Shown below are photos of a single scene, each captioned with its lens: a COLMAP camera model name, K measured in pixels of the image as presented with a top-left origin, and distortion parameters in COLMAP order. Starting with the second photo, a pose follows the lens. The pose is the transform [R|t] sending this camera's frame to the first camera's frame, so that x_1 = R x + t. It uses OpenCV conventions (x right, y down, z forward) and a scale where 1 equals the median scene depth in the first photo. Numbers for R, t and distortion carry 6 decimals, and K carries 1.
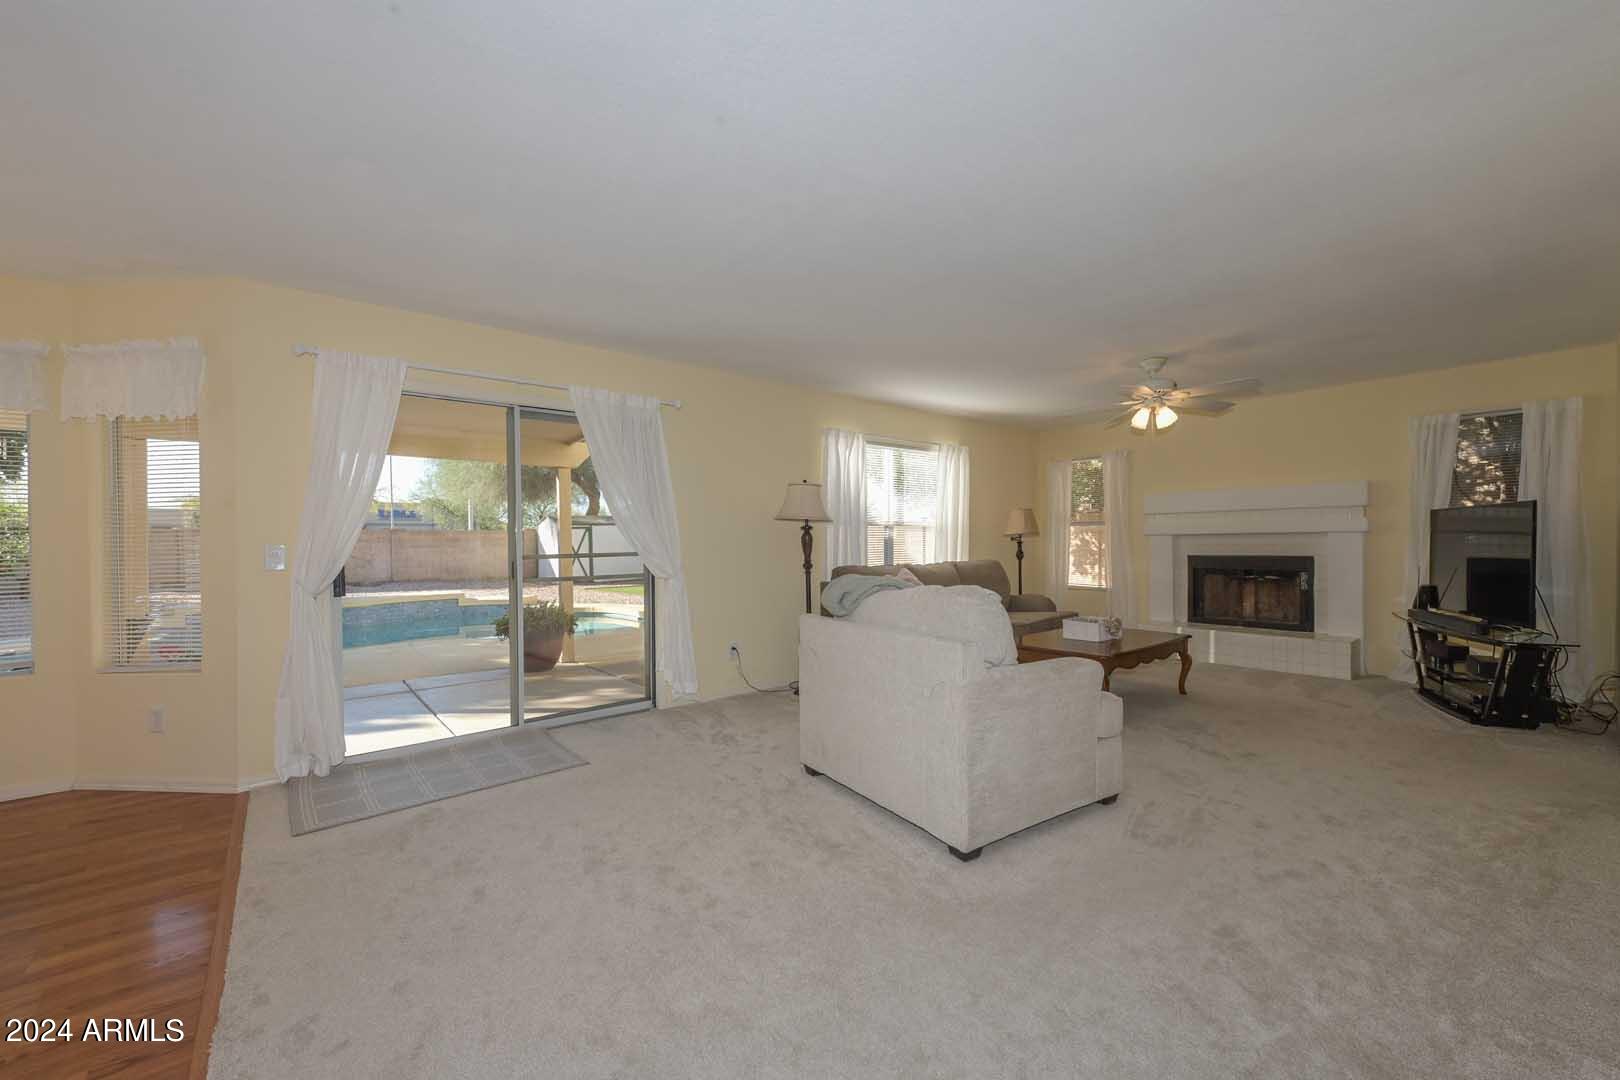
lens RADIAL K [[628.5, 0, 810.6], [0, 628.5, 543.7], [0, 0, 1]] dist [0.000694, -0.001394]
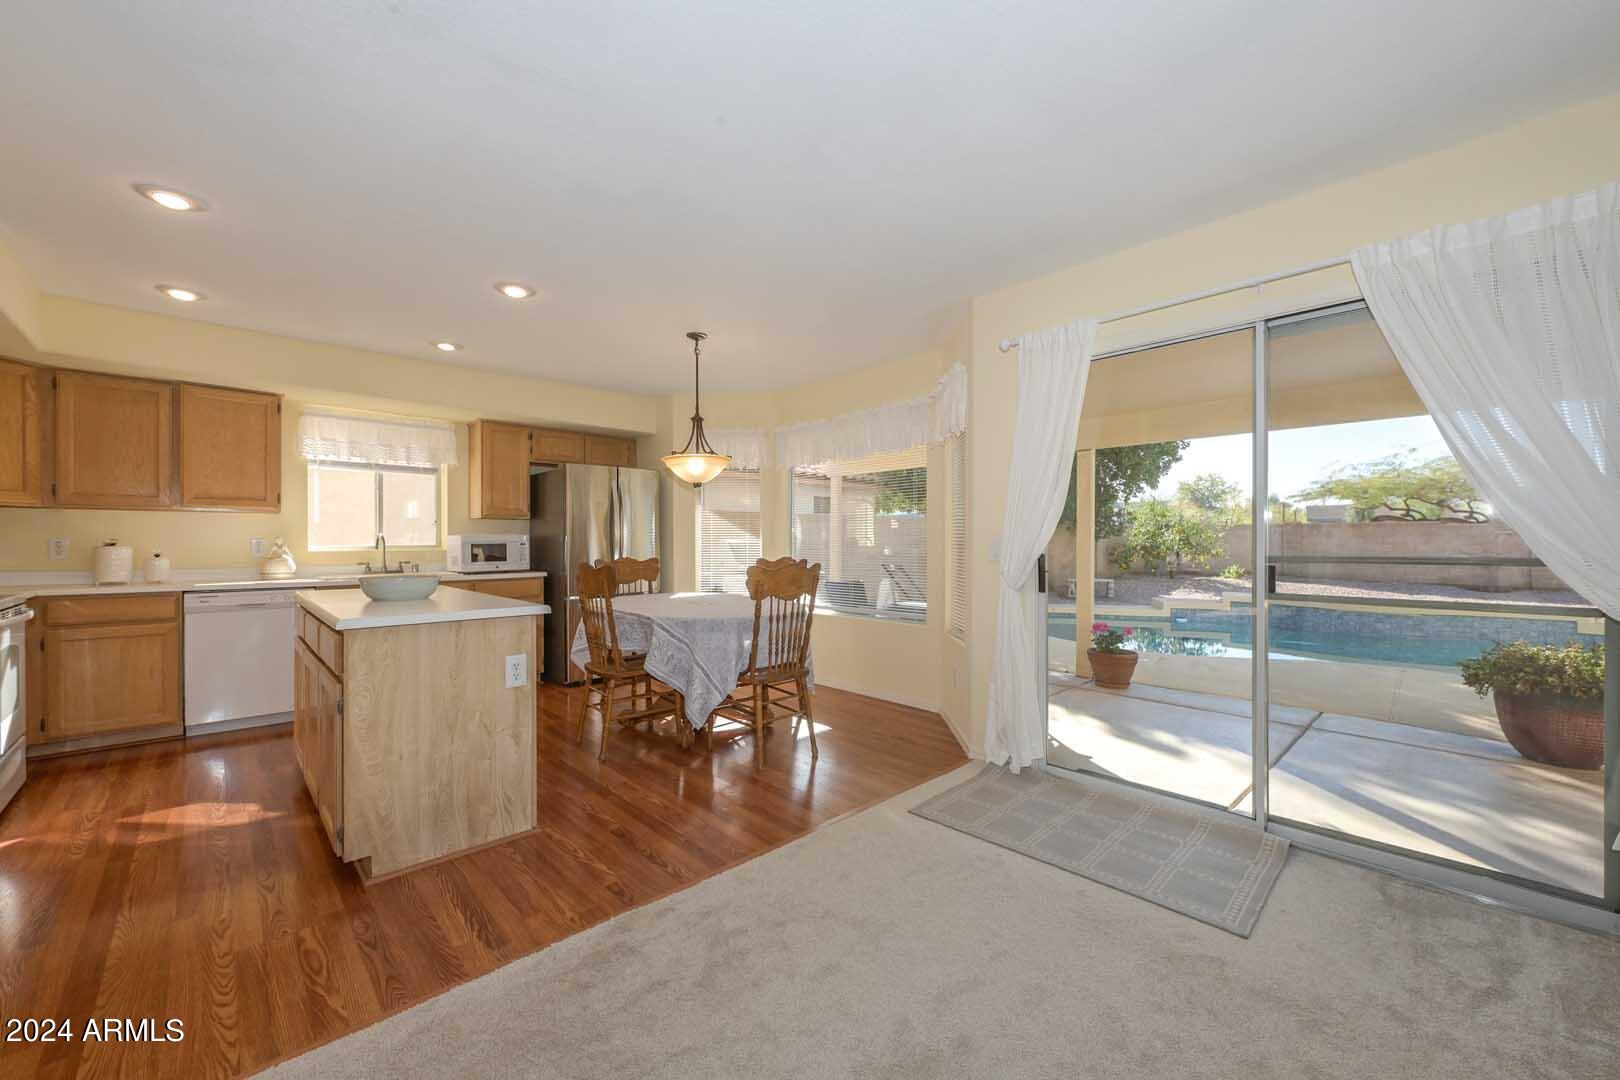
lens RADIAL K [[628.5, 0, 809.9], [0, 628.5, 535.7], [0, 0, 1]] dist [0.000694, -0.001394]
pose [[0.055661, 0.002106, -0.998447, 0.184392], [-0.004764, 0.999987, 0.001843, -0.000477], [0.998438, 0.004654, 0.055671, 0.632550]]
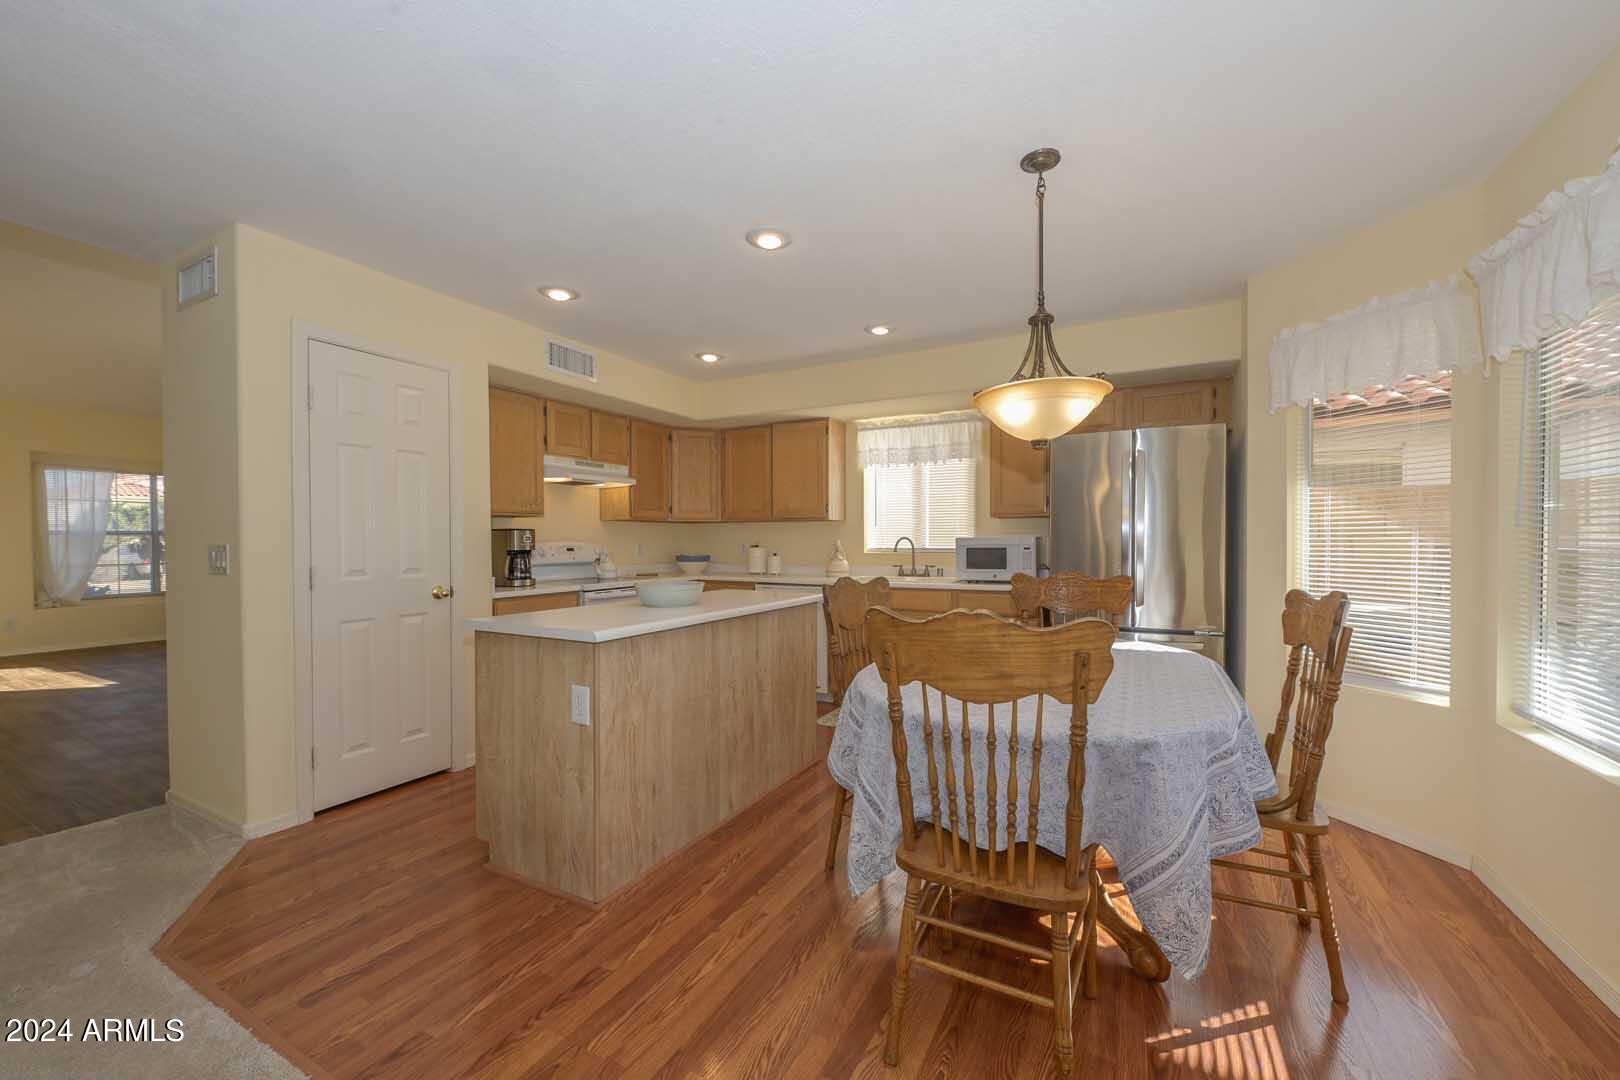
lens RADIAL K [[628.5, 0, 808.1], [0, 628.5, 544.9], [0, 0, 1]] dist [0.000694, -0.001394]
pose [[-0.931172, 0.014527, -0.364291, -0.624992], [0.009118, 0.999821, 0.016563, -0.005219], [0.364466, 0.012102, -0.931138, 1.018402]]
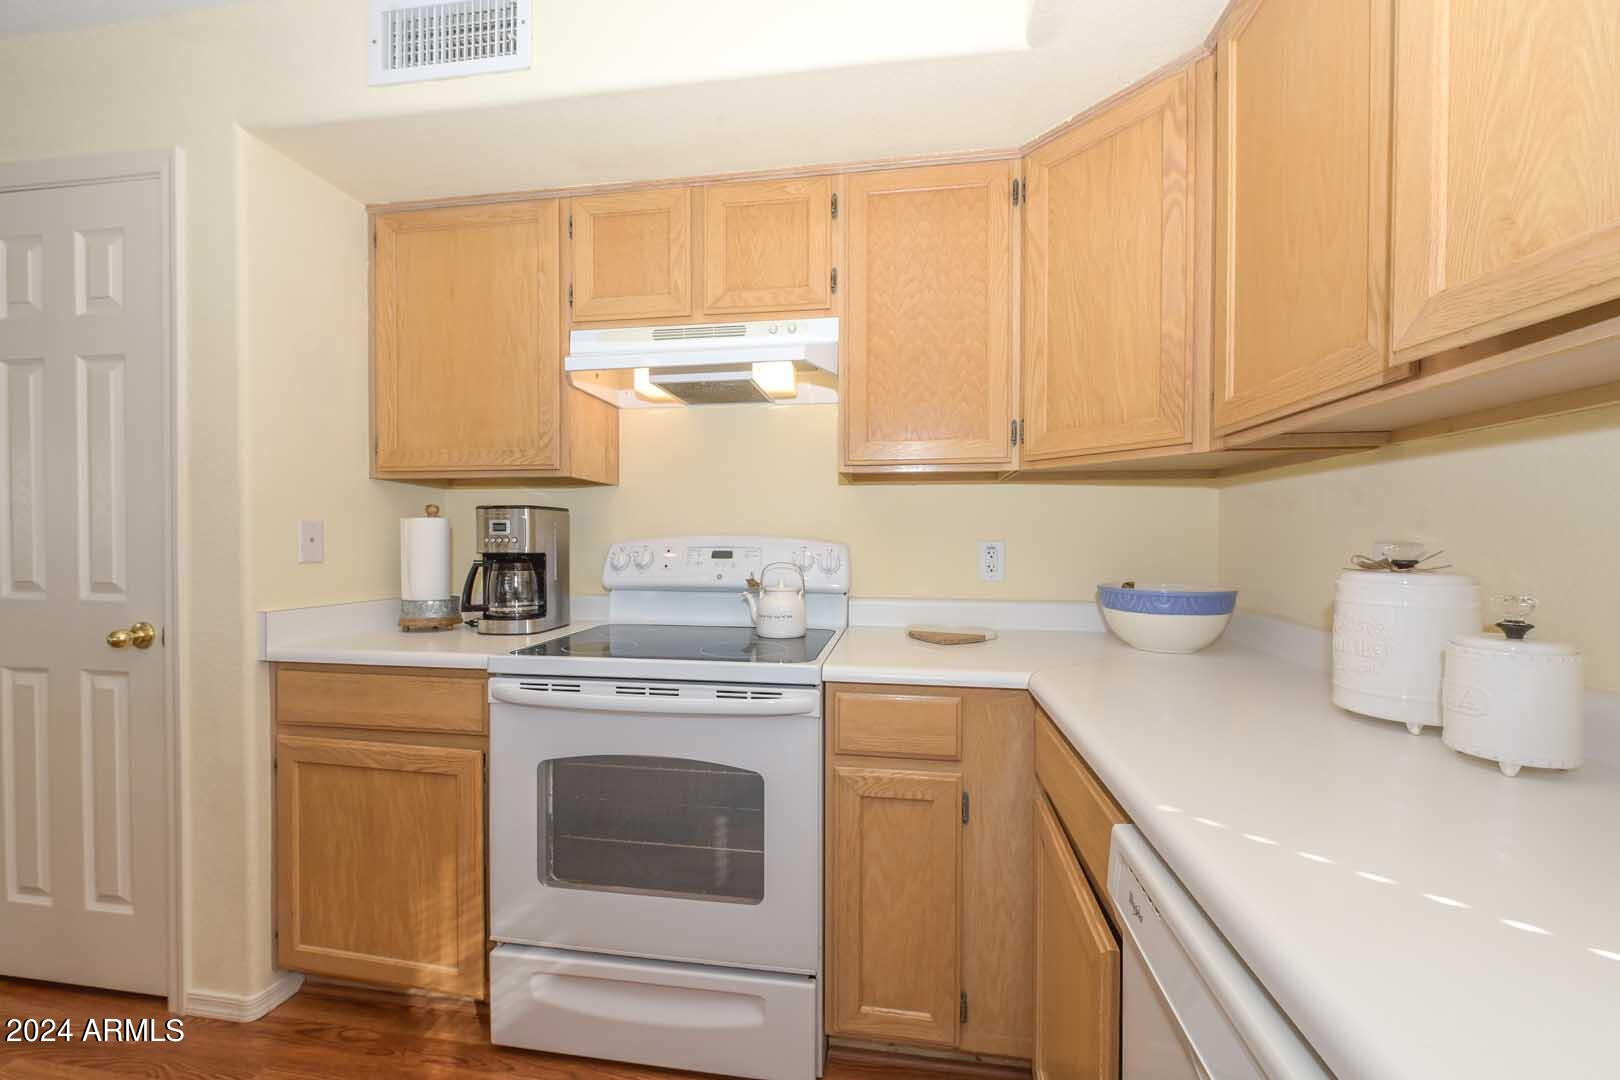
lens RADIAL K [[628.5, 0, 814.3], [0, 628.5, 542.4], [0, 0, 1]] dist [0.000694, -0.001394]
pose [[-0.659741, -0.002146, 0.751490, -1.176645], [0.008293, 0.999914, 0.010136, 0.007984], [-0.751448, 0.012919, -0.659666, -0.244469]]
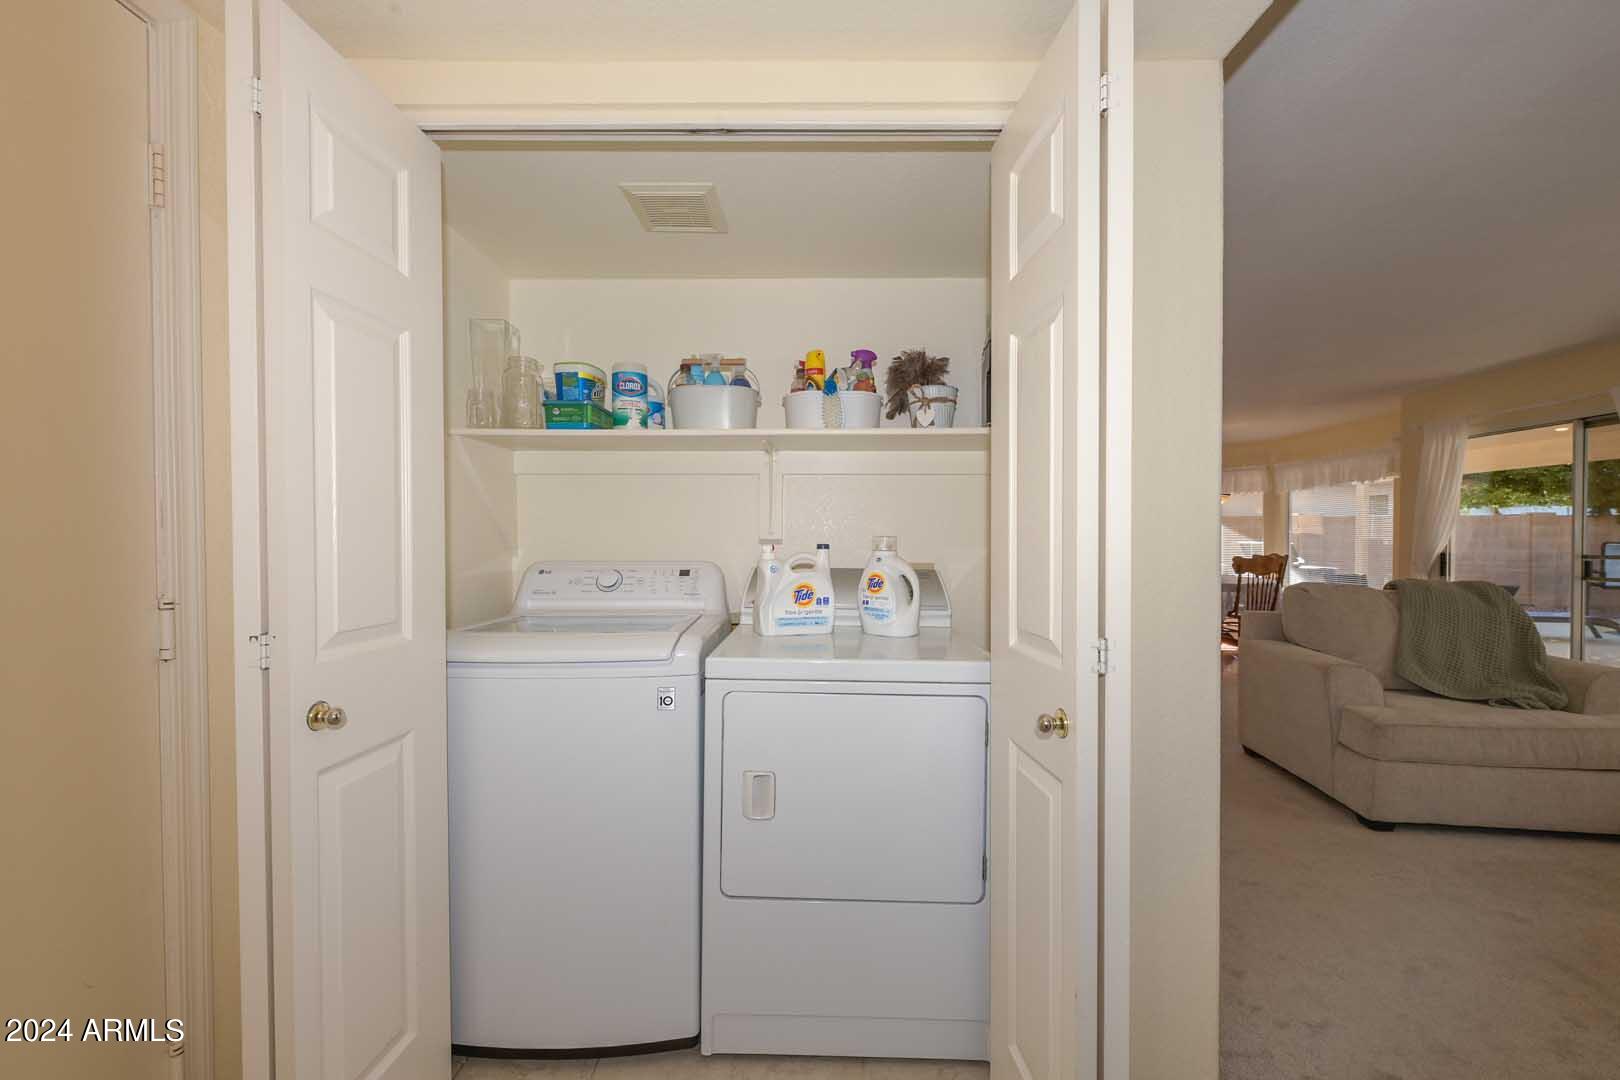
lens RADIAL K [[628.5, 0, 811.1], [0, 628.5, 544.0], [0, 0, 1]] dist [0.000694, -0.001394]
pose [[-0.652789, 0.010692, -0.757464, 1.568773], [-0.003421, 0.999849, 0.017062, -0.016792], [0.757532, 0.013729, -0.652654, 0.878385]]
